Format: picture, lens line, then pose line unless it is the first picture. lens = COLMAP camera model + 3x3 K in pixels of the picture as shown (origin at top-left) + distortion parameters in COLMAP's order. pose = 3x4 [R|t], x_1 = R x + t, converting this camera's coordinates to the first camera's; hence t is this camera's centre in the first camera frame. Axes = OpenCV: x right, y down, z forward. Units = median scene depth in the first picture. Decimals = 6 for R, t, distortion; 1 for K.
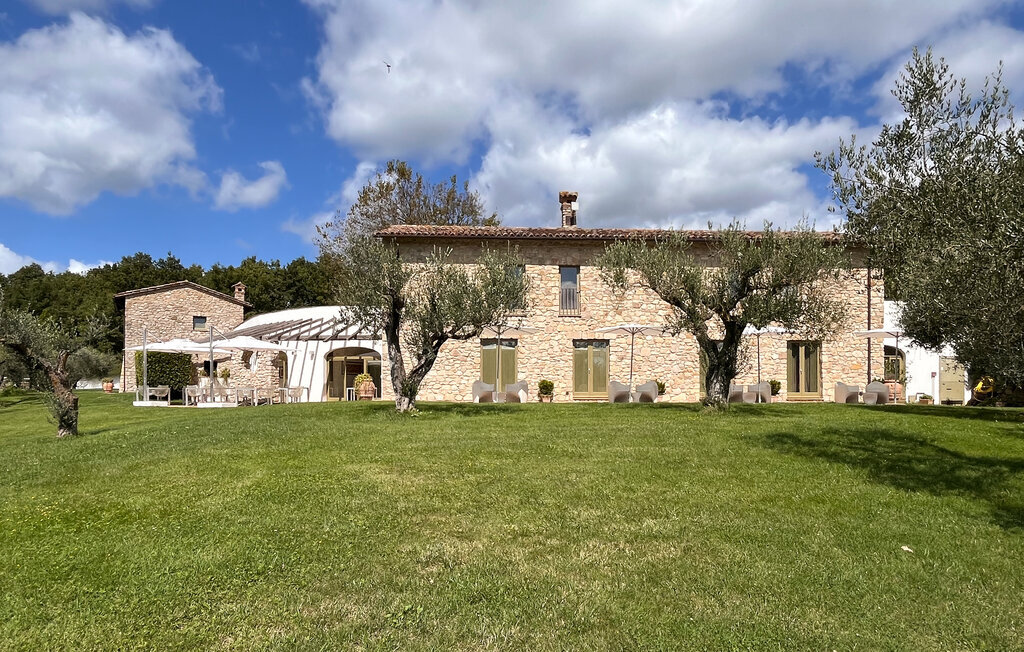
lens RADIAL K [[571.7, 0, 467.4], [0, 571.7, 383.1], [0, 0, 1]] dist [-0.001719, -0.001259]
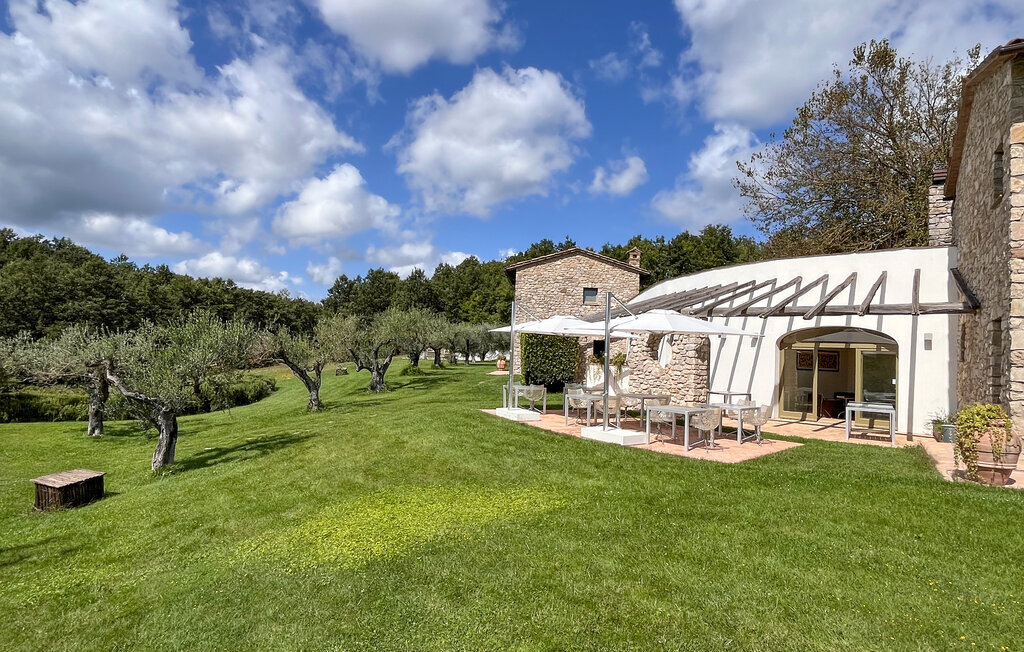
lens RADIAL K [[571.7, 0, 511.2], [0, 571.7, 331.0], [0, 0, 1]] dist [-0.001719, -0.001259]
pose [[0.839691, 0.008190, -0.543003, -0.176081], [-0.033370, 0.998775, -0.036539, -0.029909], [0.542038, 0.048802, 0.838936, 0.378208]]
